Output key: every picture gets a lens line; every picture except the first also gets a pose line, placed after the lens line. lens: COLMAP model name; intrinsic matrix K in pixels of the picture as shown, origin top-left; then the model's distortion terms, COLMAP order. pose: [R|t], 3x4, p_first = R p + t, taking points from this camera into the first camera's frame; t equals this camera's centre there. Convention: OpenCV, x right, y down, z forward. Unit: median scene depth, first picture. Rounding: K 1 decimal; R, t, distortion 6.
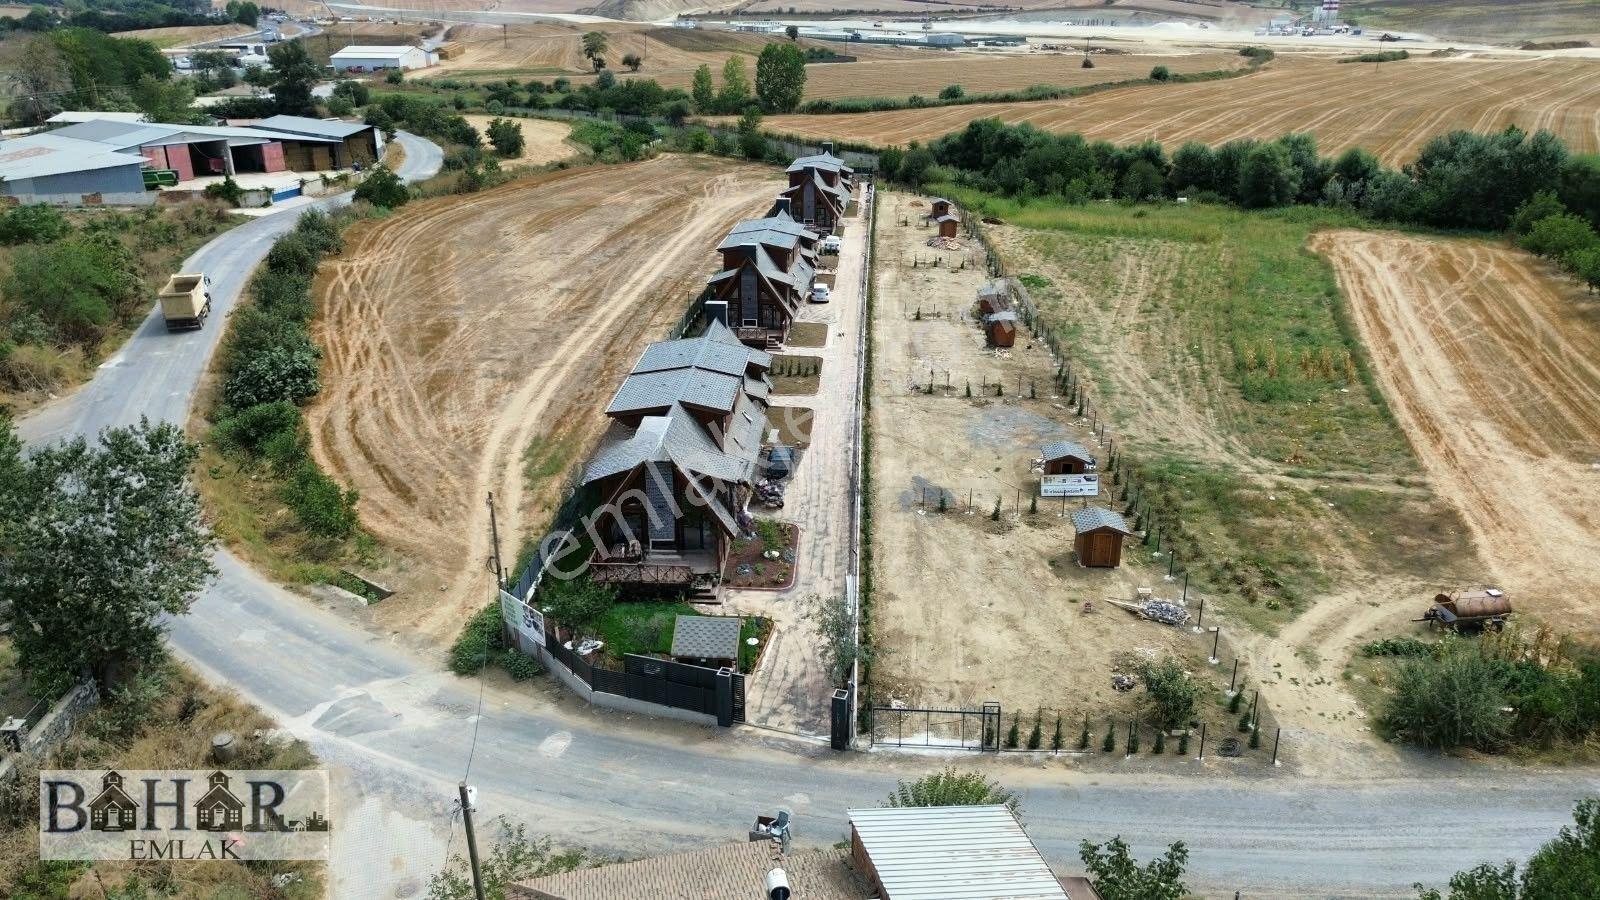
lens RADIAL K [[1133.4, 0, 803.1], [0, 1133.4, 461.9], [0, 0, 1]] dist [0.063382, -0.061052]
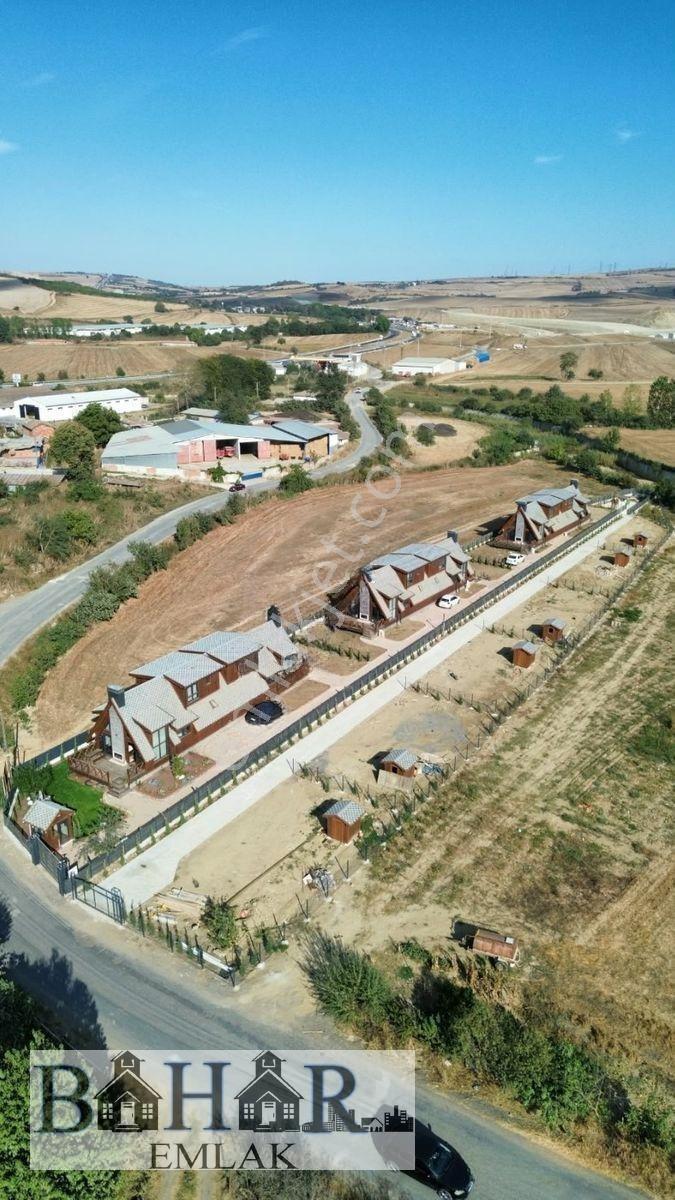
lens RADIAL K [[850.0, 0, 336.6], [0, 850.0, 589.3], [0, 0, 1]] dist [0.063382, -0.061052]
pose [[0.869846, 0.164290, -0.465163, 0.456316], [-0.192103, 0.981293, -0.012648, -0.139469], [0.454383, 0.100361, 0.885135, -0.039157]]
